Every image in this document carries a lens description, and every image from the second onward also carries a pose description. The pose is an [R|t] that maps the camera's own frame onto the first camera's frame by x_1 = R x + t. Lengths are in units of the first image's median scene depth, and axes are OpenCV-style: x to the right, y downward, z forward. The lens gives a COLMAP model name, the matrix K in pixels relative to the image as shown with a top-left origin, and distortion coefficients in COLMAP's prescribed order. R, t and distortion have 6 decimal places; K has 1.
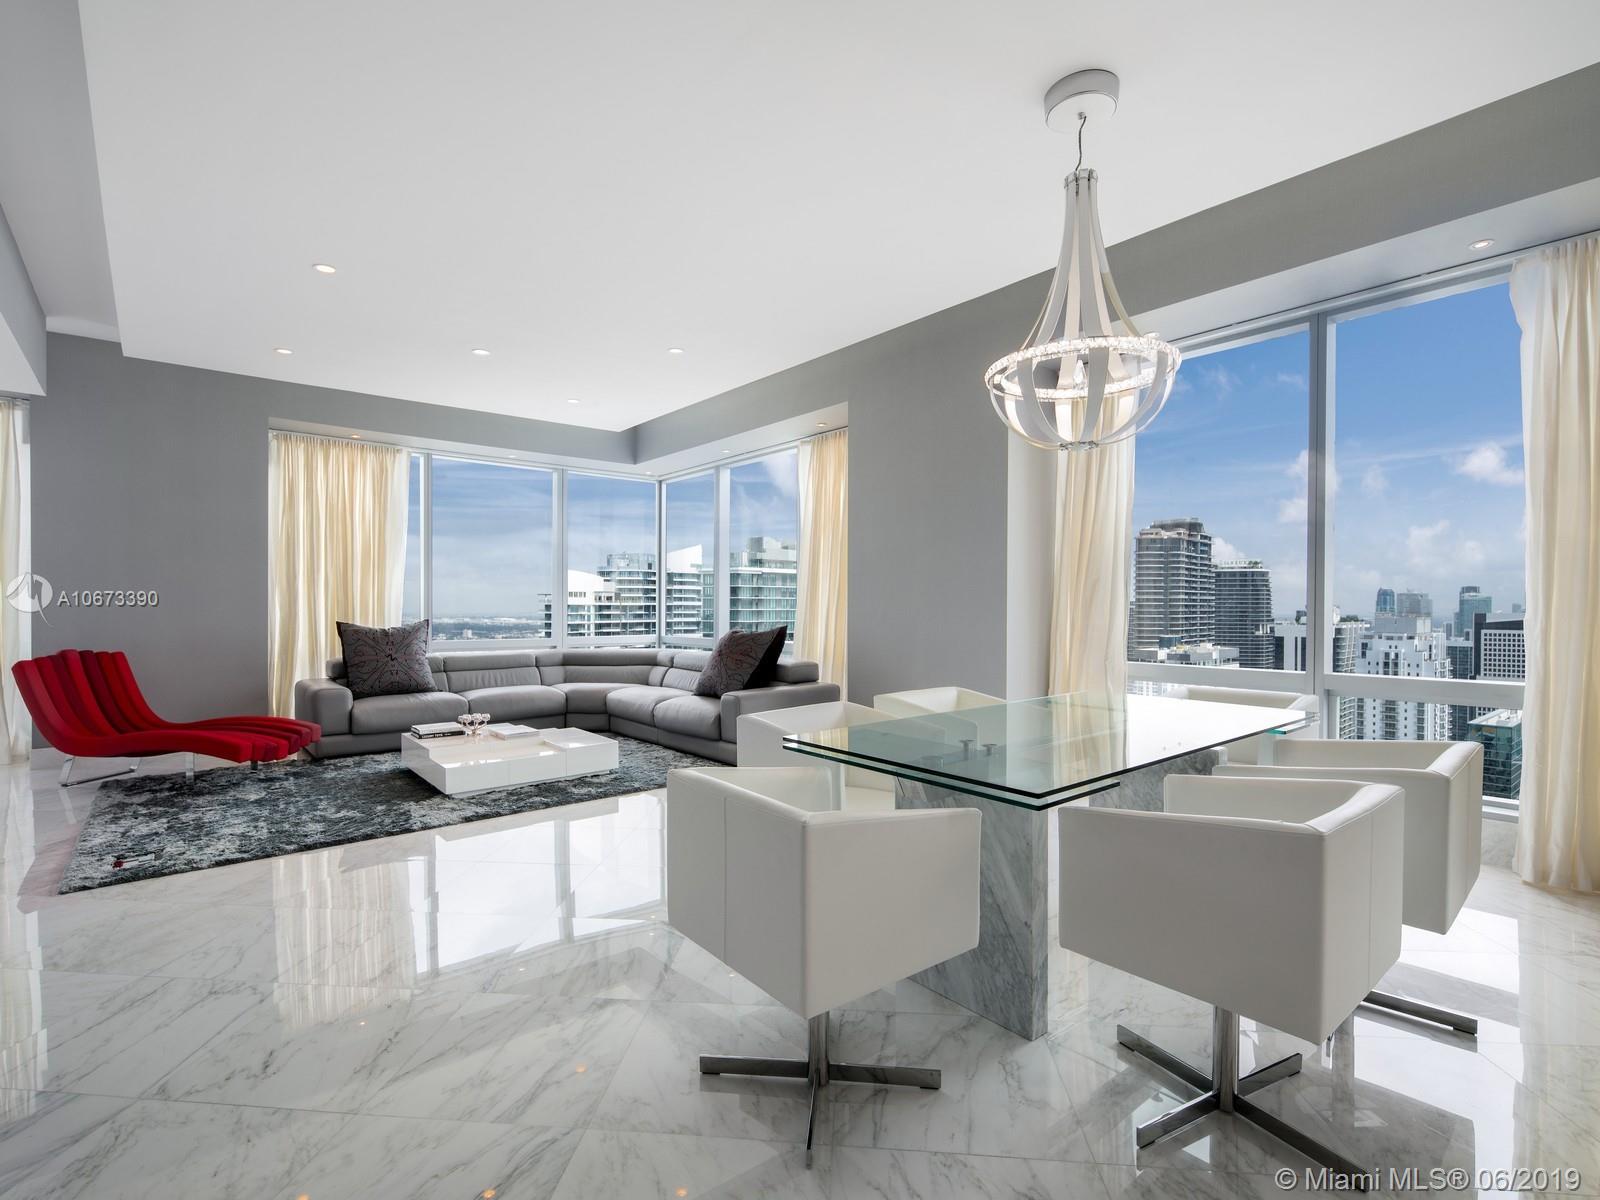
lens RADIAL K [[772.0, 0, 788.9], [0, 772.0, 607.6], [0, 0, 1]] dist [0.000483, -0.000054]
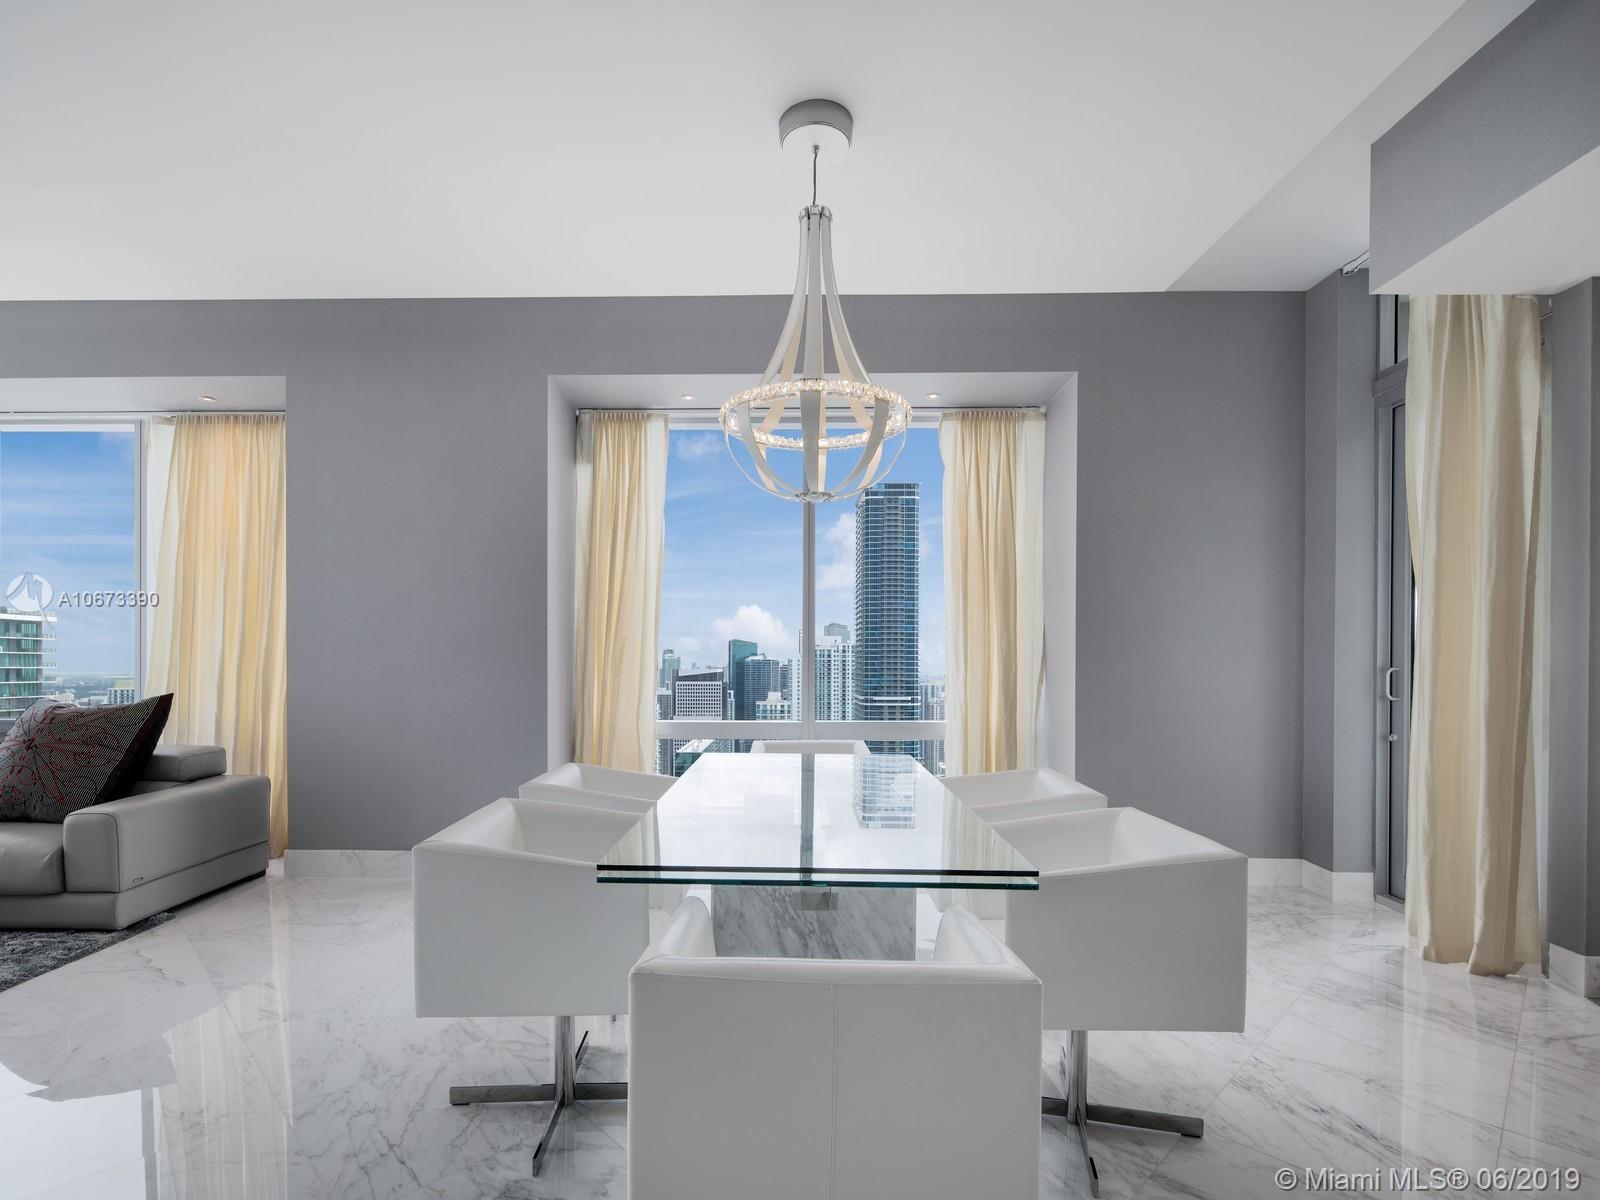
lens RADIAL K [[772.0, 0, 779.0], [0, 772.0, 667.6], [0, 0, 1]] dist [0.000483, -0.000054]
pose [[0.647399, -0.003692, 0.762142, -0.168111], [0.001586, 0.999993, 0.003496, -0.001196], [-0.762149, -0.001055, 0.647400, 0.183620]]
